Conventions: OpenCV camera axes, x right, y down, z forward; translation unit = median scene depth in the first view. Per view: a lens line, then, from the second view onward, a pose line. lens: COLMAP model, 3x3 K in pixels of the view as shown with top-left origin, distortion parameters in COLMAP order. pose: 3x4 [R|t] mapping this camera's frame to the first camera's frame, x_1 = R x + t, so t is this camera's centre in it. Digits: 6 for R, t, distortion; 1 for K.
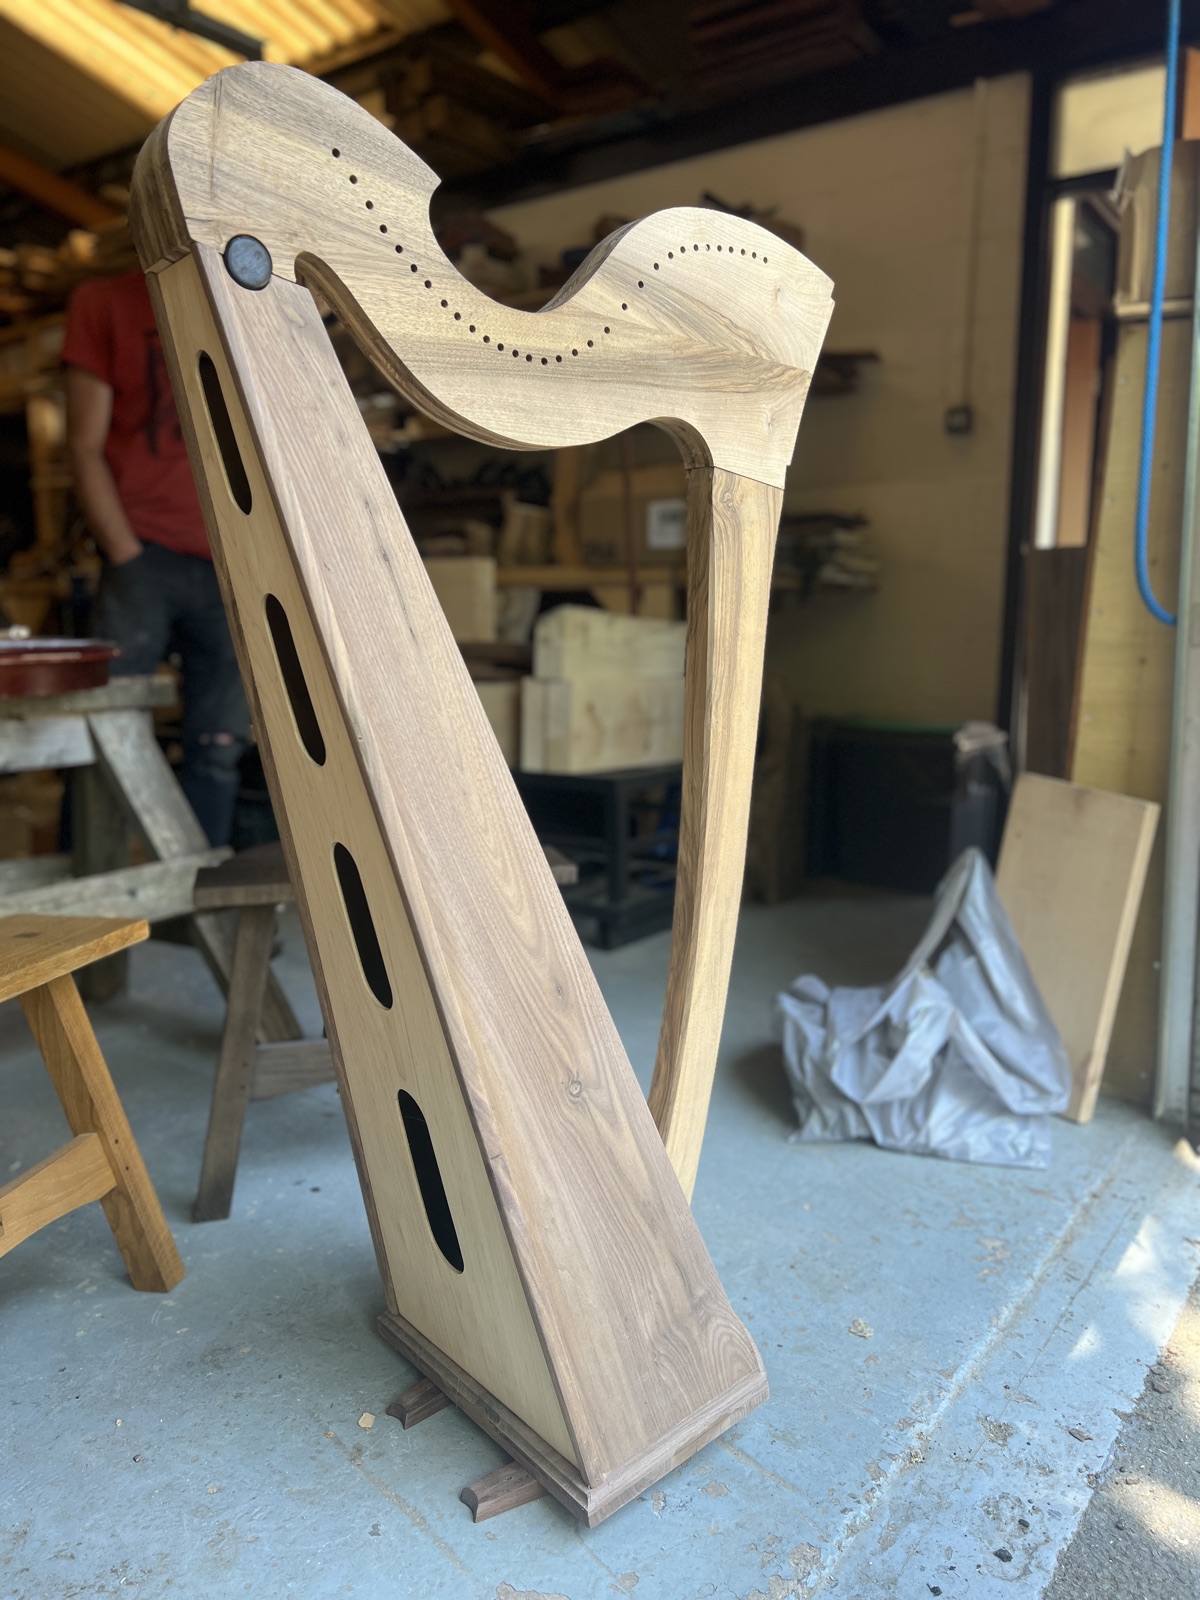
lens RADIAL K [[1209.8, 0, 603.1], [0, 1209.8, 808.7], [0, 0, 1]] dist [0.055790, -0.071161]
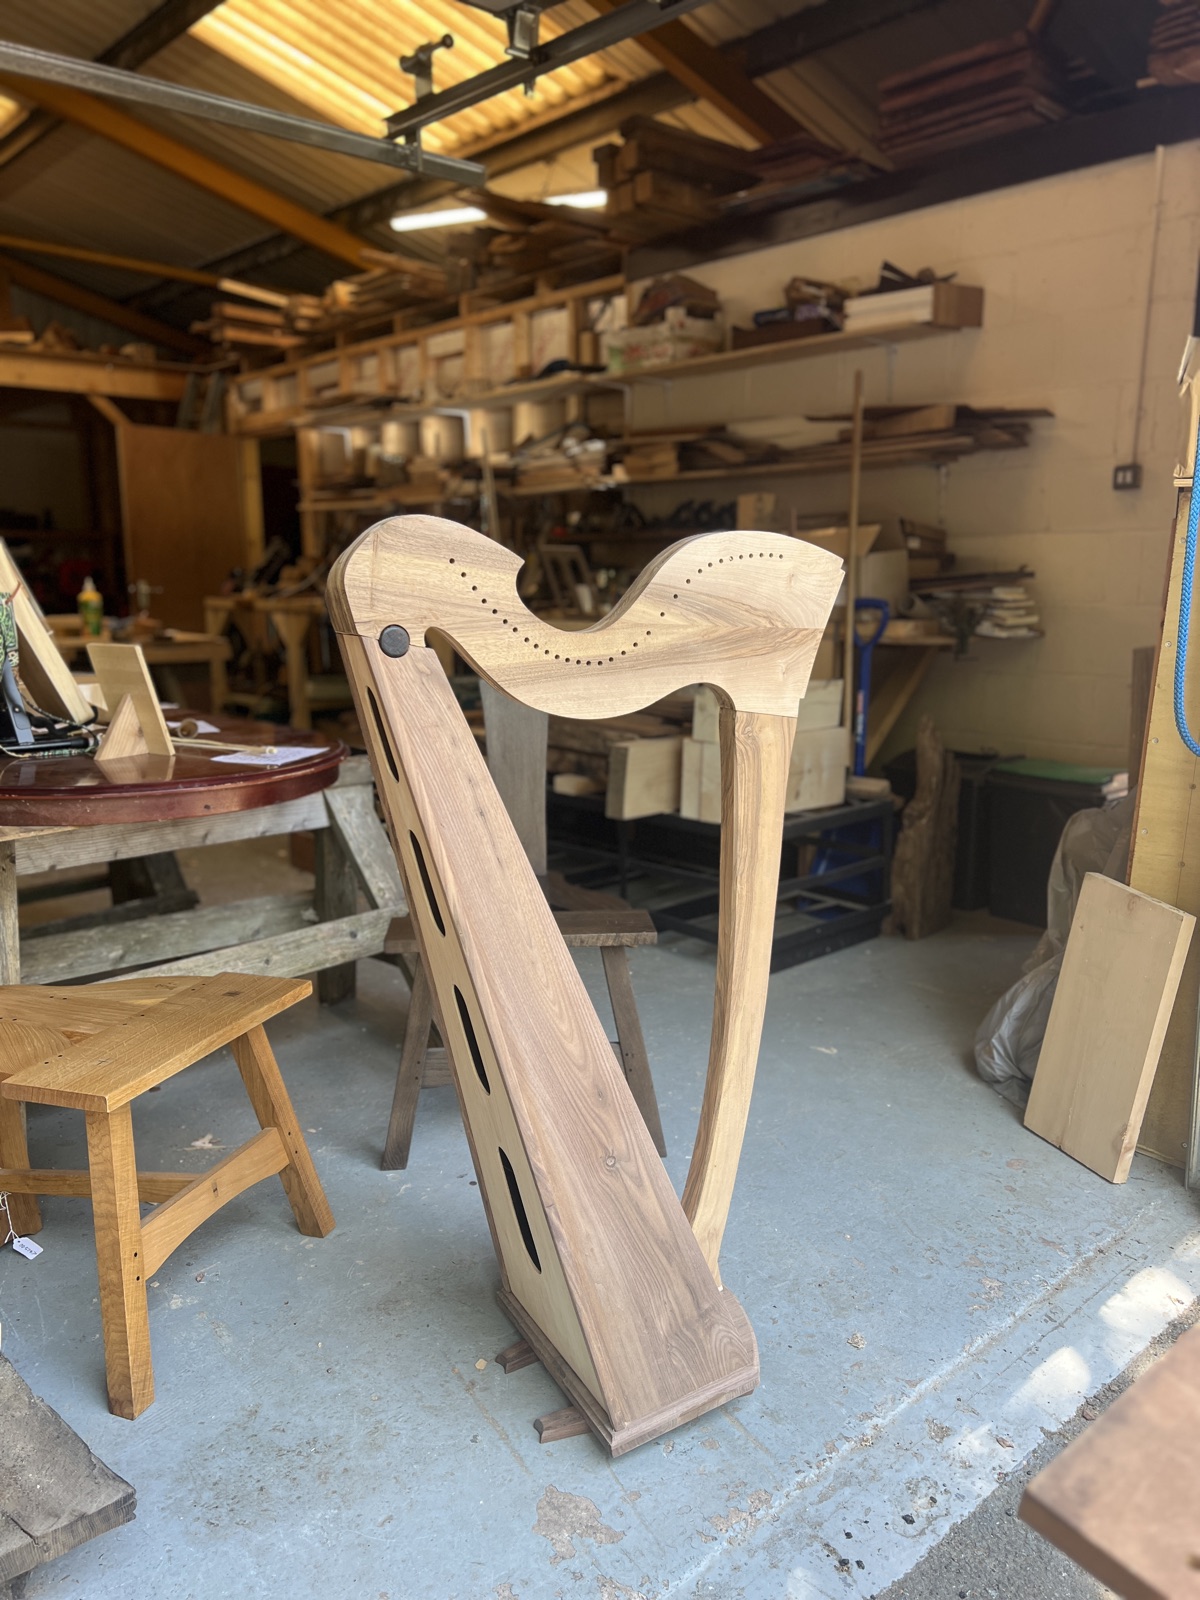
lens RADIAL K [[1209.8, 0, 597.5], [0, 1209.8, 814.0], [0, 0, 1]] dist [0.055790, -0.071161]
pose [[0.979647, 0.034547, -0.197733, 0.208807], [-0.025449, 0.998505, 0.048370, -0.225196], [0.199108, -0.042353, 0.979062, -0.361360]]
